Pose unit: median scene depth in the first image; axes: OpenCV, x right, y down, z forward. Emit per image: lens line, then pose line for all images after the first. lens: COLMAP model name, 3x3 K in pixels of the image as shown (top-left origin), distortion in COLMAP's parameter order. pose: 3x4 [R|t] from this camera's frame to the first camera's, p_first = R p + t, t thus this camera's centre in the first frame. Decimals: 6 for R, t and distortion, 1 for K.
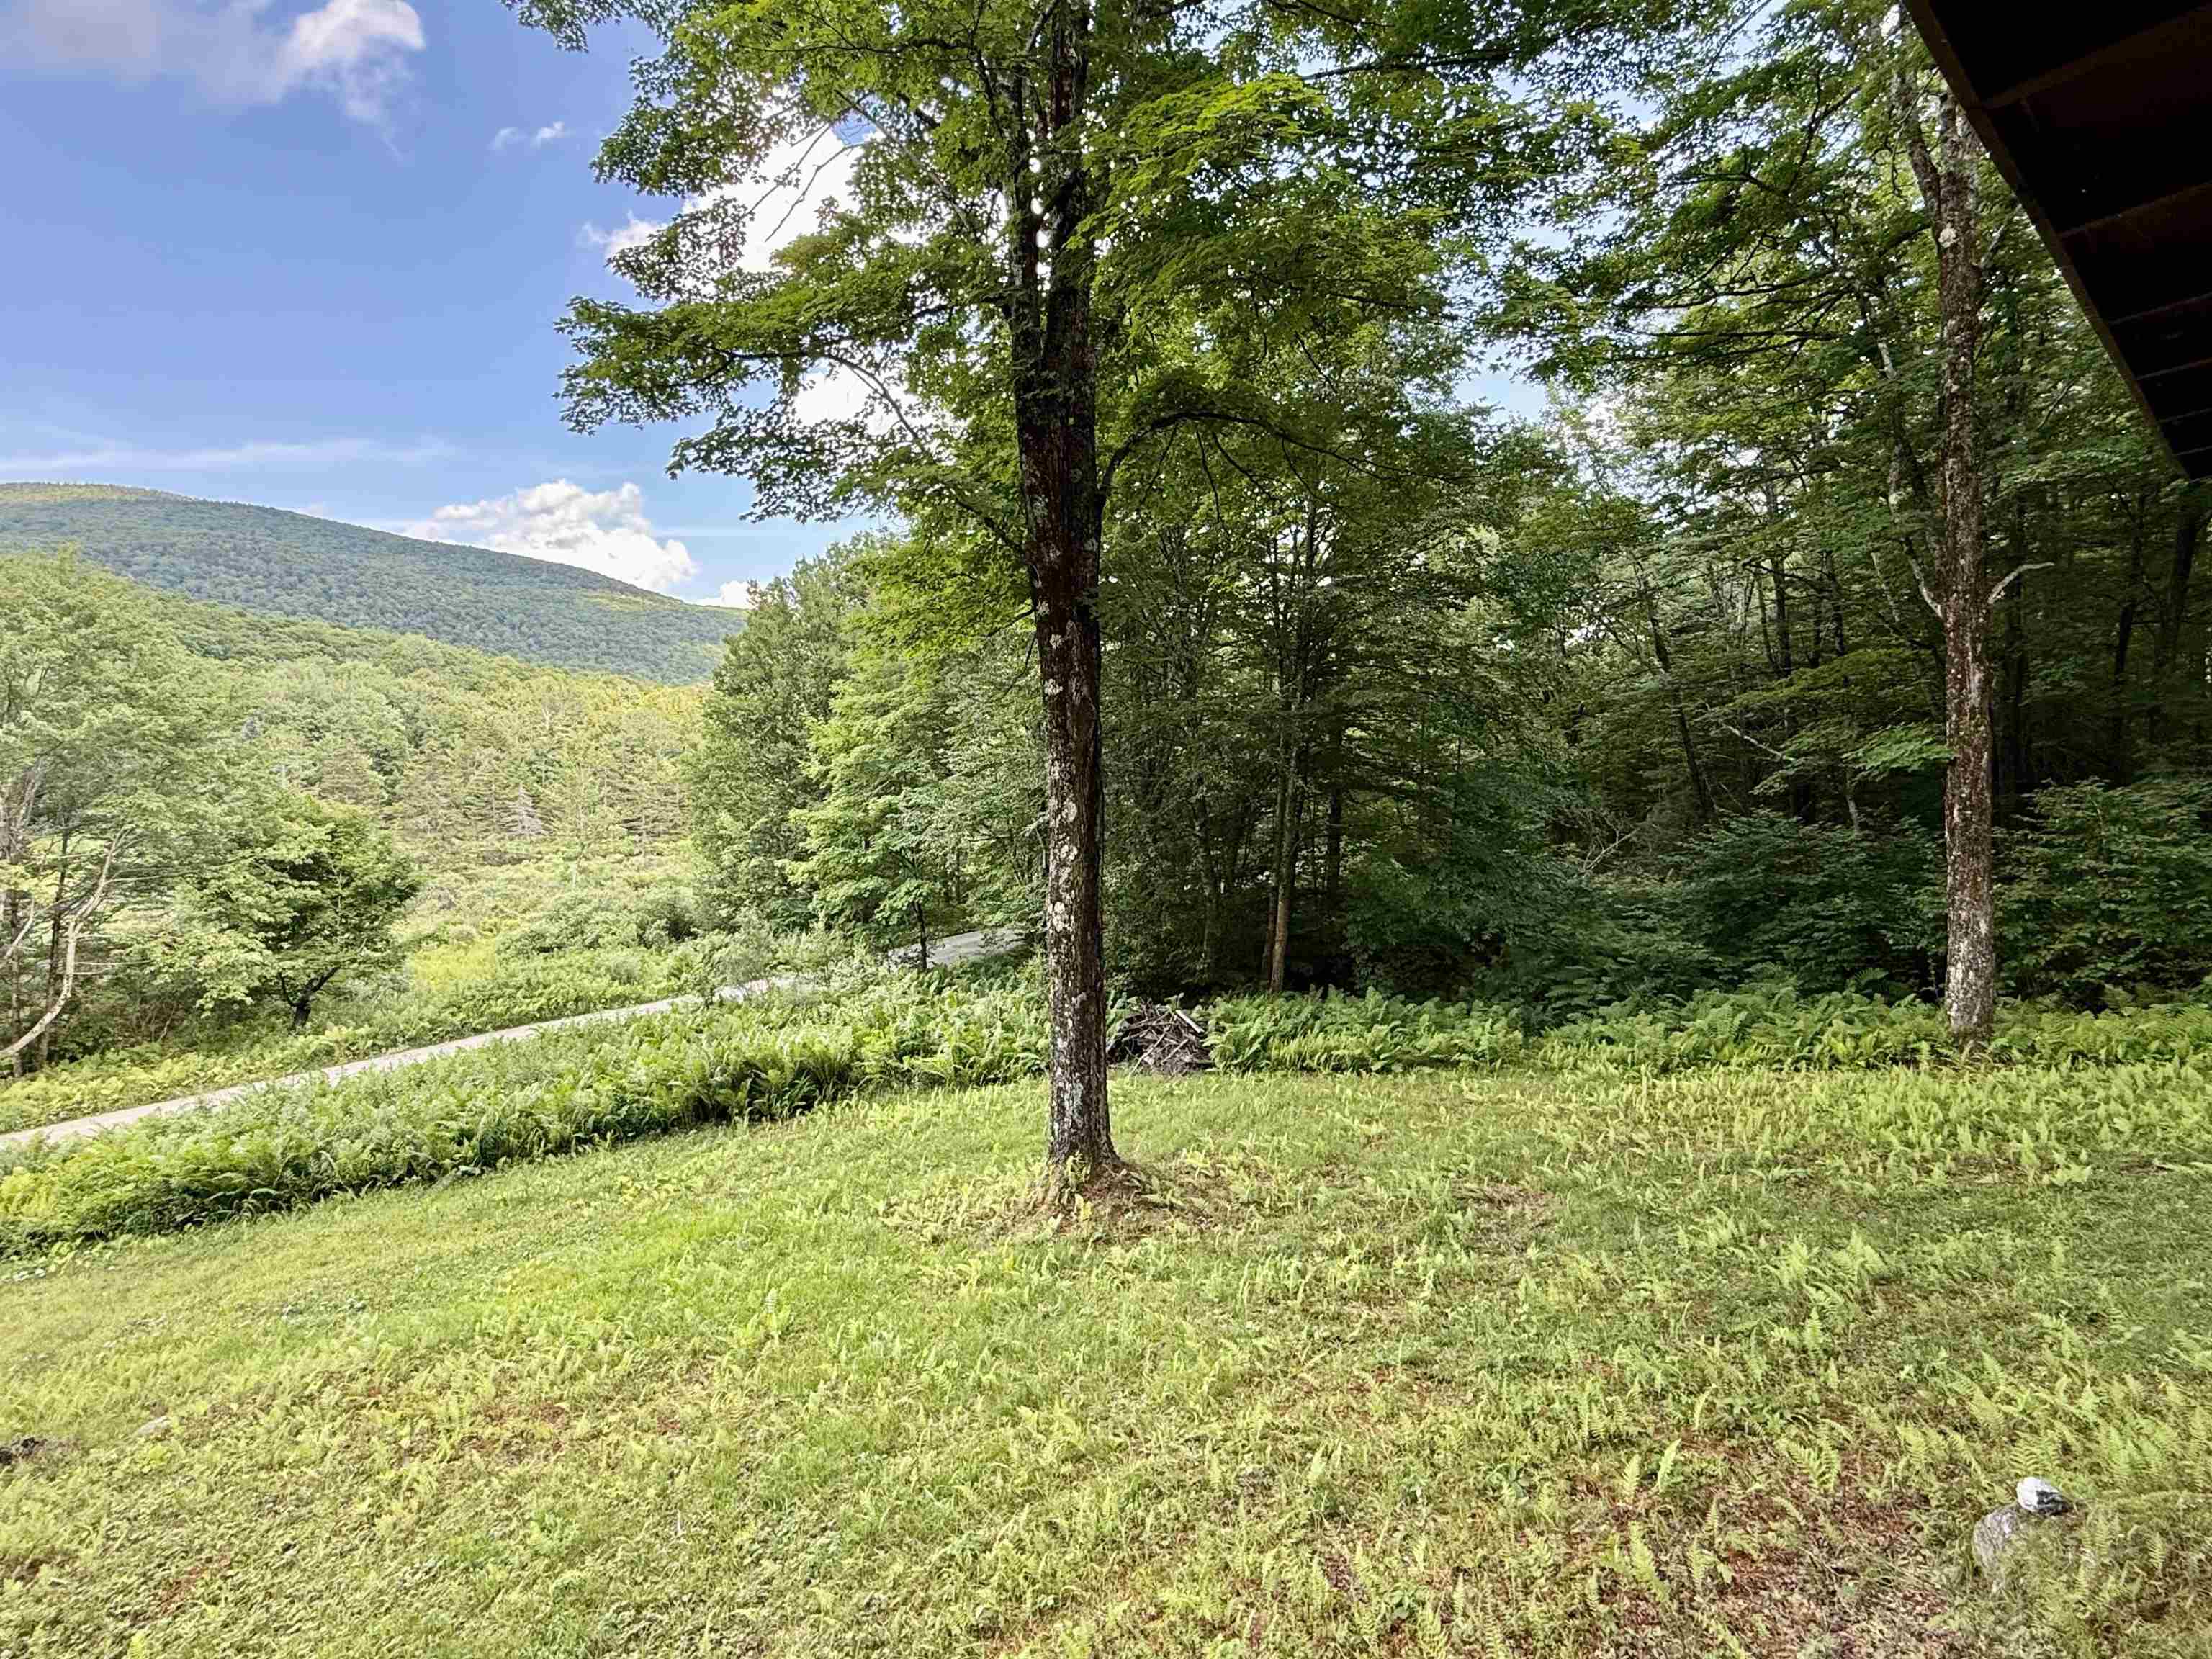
lens RADIAL K [[1090.4, 0, 1077.3], [0, 1090.4, 739.3], [0, 0, 1]] dist [-0.001240, 0.000448]
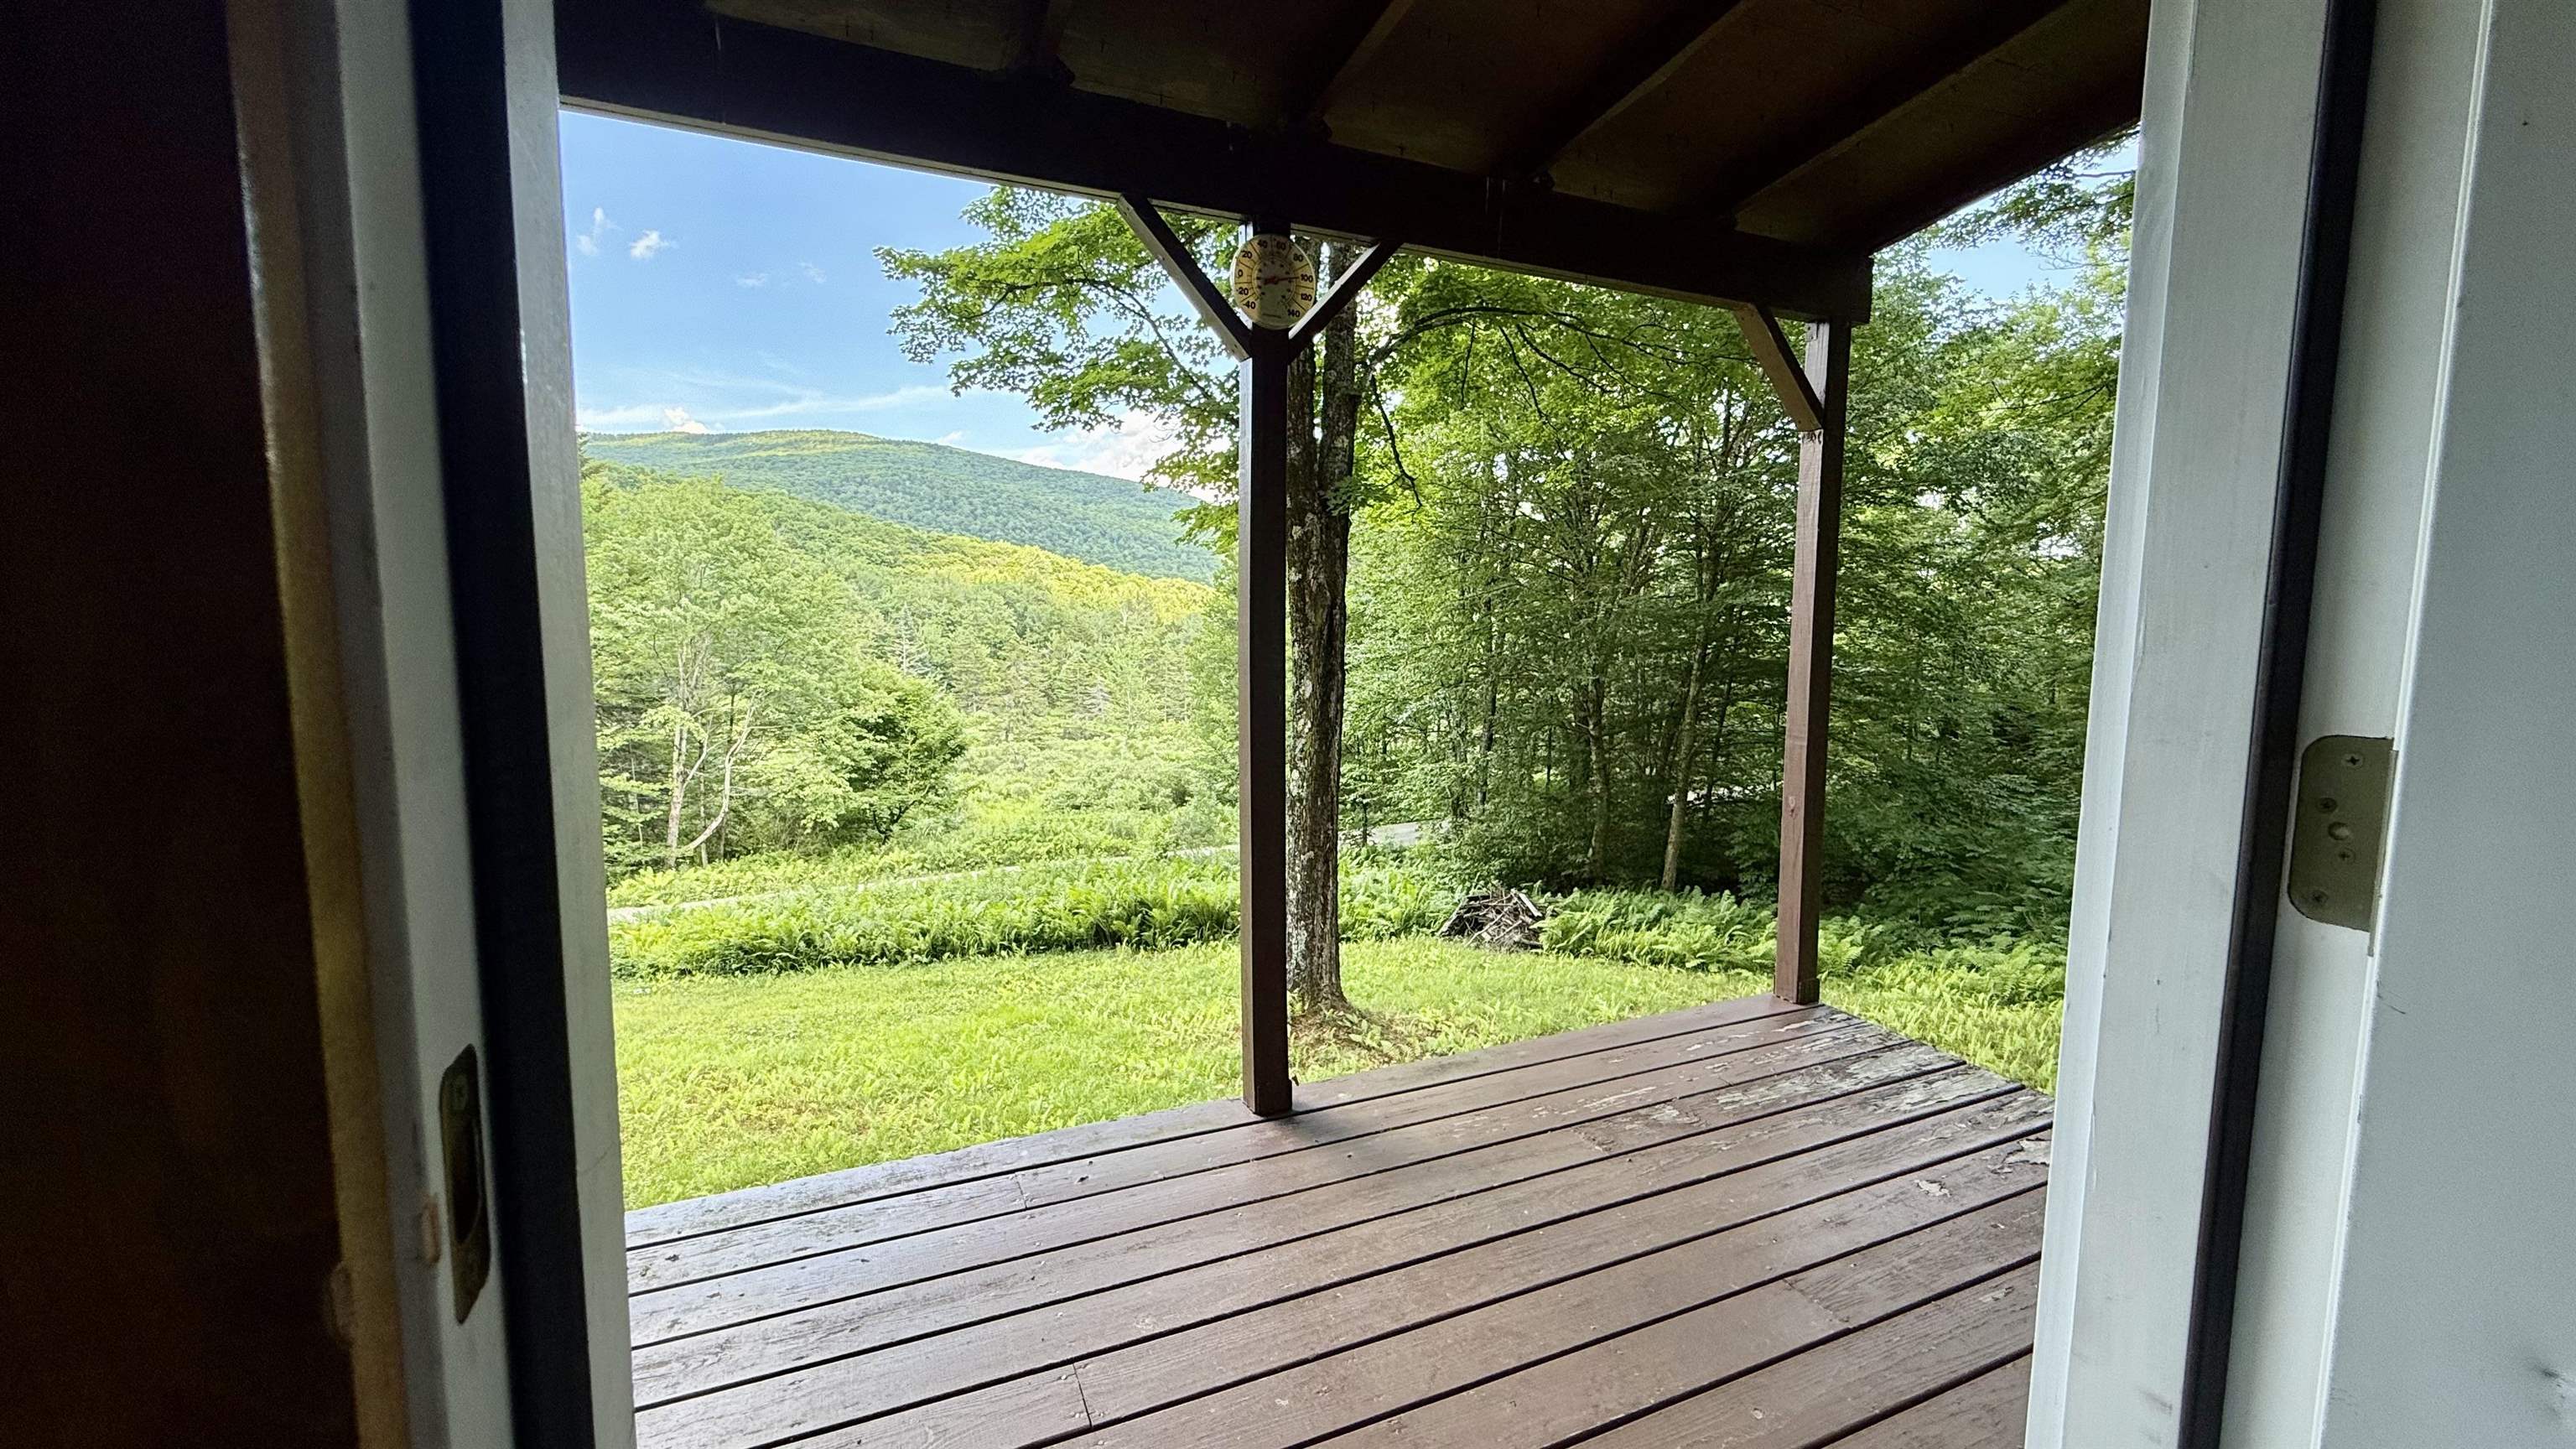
lens RADIAL K [[1025.4, 0, 1285.9], [0, 1025.4, 721.2], [0, 0, 1]] dist [-0.000702, 0.000145]
pose [[0.952593, 0.046187, -0.300722, 0.178534], [-0.023492, 0.996625, 0.078654, 0.011294], [0.303340, -0.067861, 0.950463, 0.004273]]
